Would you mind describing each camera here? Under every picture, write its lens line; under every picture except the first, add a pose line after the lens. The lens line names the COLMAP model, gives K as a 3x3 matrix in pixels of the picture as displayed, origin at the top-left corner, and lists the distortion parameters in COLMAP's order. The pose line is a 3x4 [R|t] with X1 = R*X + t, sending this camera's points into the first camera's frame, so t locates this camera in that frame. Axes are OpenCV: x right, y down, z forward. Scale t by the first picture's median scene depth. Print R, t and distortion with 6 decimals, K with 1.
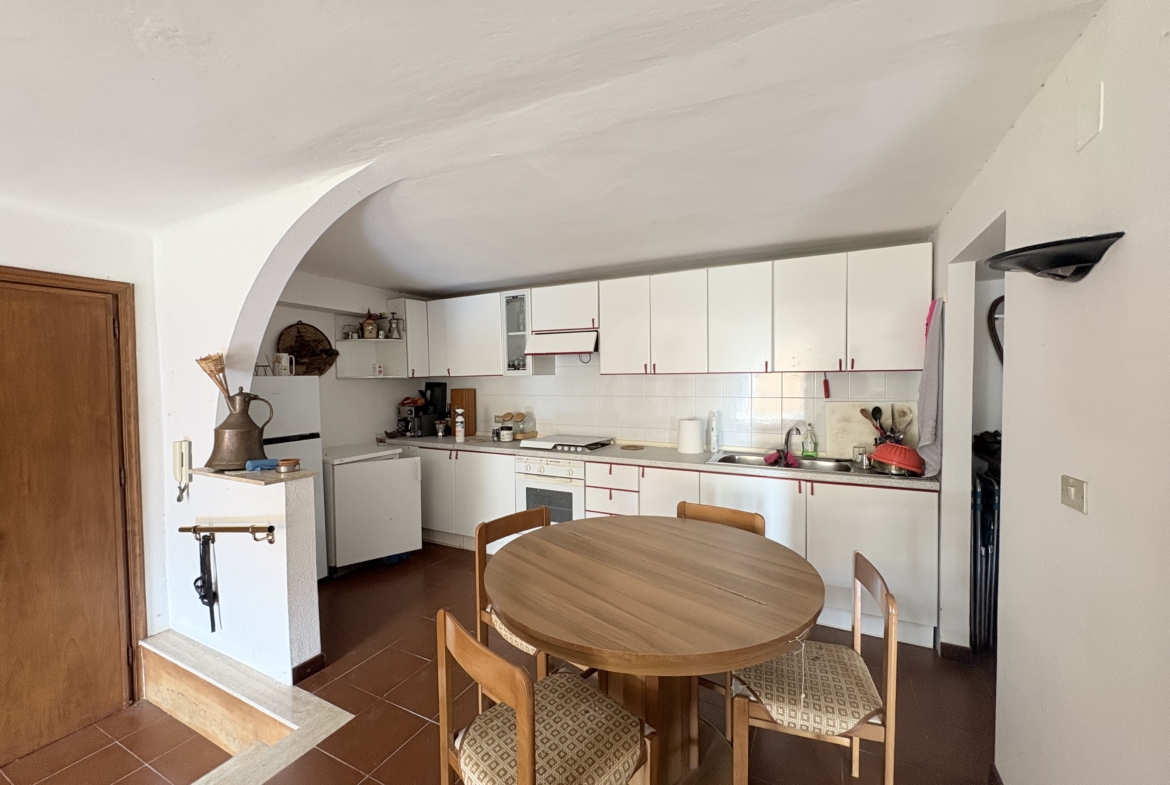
lens RADIAL K [[465.9, 0, 587.7], [0, 465.9, 391.4], [0, 0, 1]] dist [-0.000136, 0.000366]
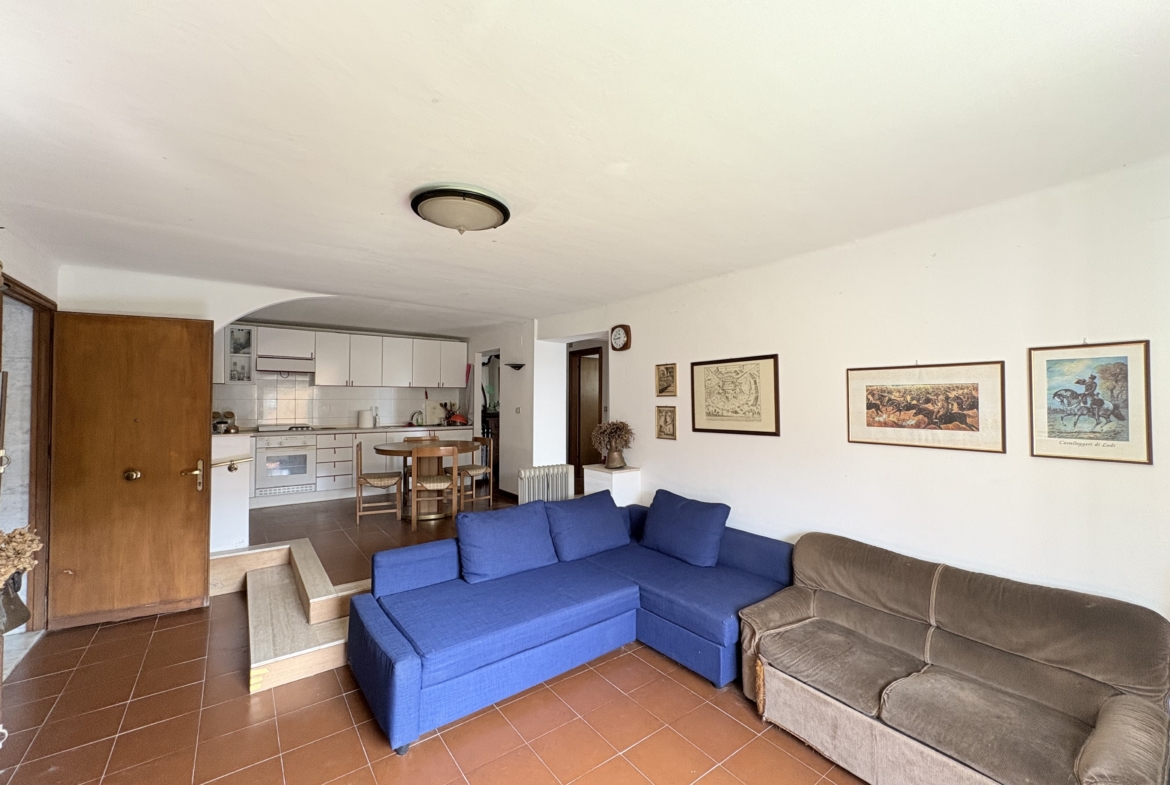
lens RADIAL K [[465.9, 0, 587.7], [0, 465.9, 391.4], [0, 0, 1]] dist [-0.000136, 0.000366]
pose [[0.443954, 0.024411, 0.895717, -1.277273], [0.019627, 0.999124, -0.036957, 0.081206], [-0.895834, 0.033988, 0.443086, -0.792660]]
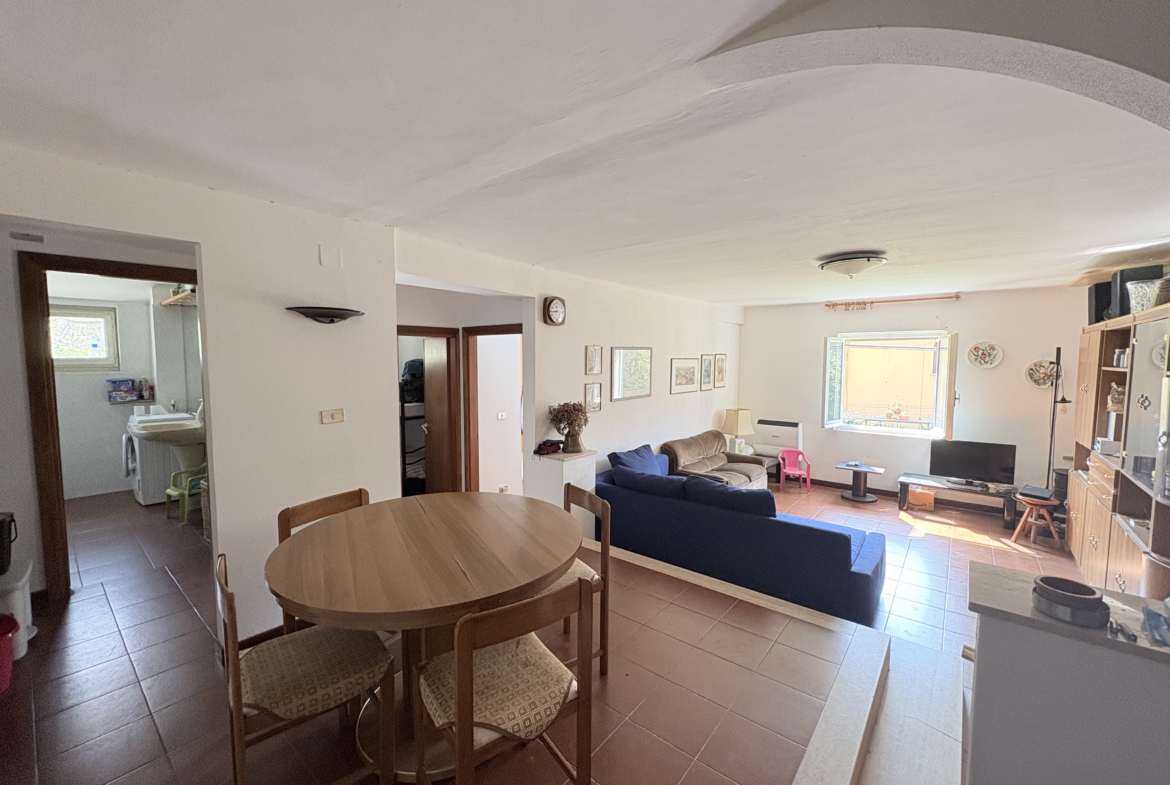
lens RADIAL K [[465.9, 0, 587.7], [0, 465.9, 391.4], [0, 0, 1]] dist [-0.000136, 0.000366]
pose [[-0.976215, -0.006679, 0.216700, -0.260105], [0.014116, 0.995447, 0.094270, -0.040699], [-0.216343, 0.095087, -0.971676, 1.125874]]
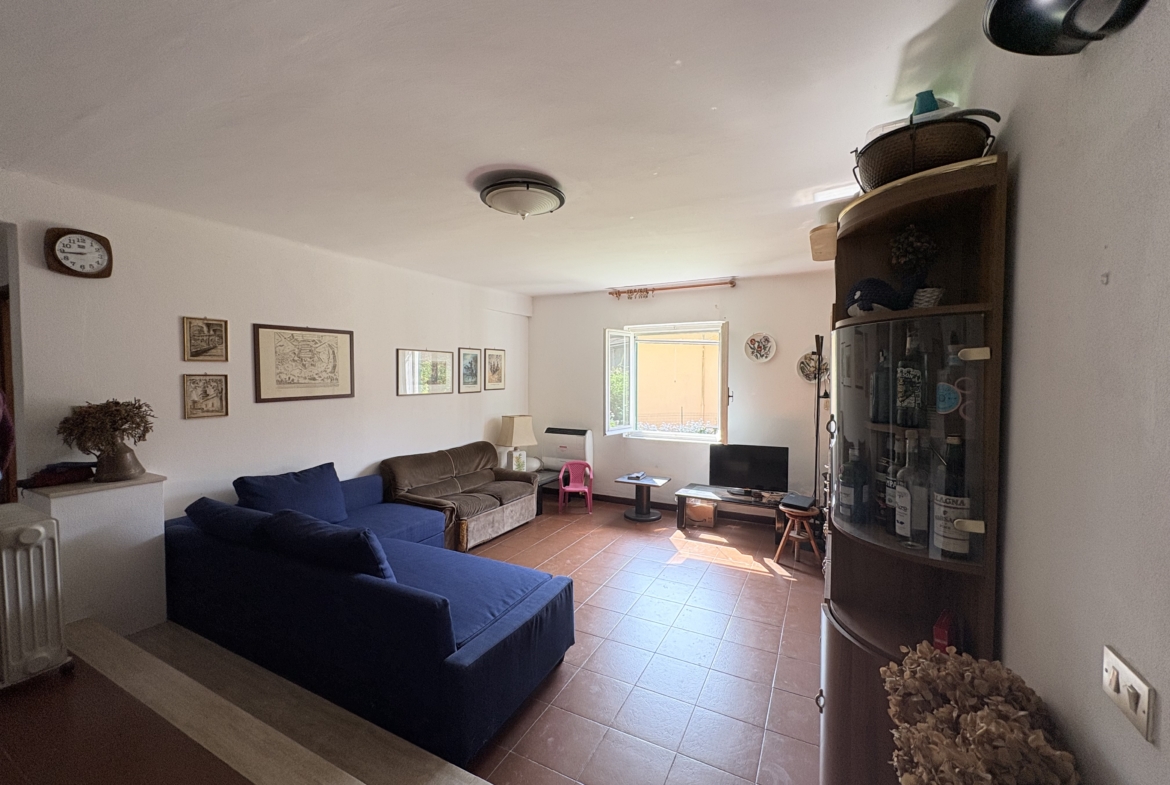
lens RADIAL K [[465.9, 0, 587.7], [0, 465.9, 391.4], [0, 0, 1]] dist [-0.000136, 0.000366]
pose [[-0.999881, 0.008476, 0.012918, -0.806807], [0.009248, 0.998102, 0.060892, 0.061053], [-0.012378, 0.061004, -0.998061, 0.641306]]
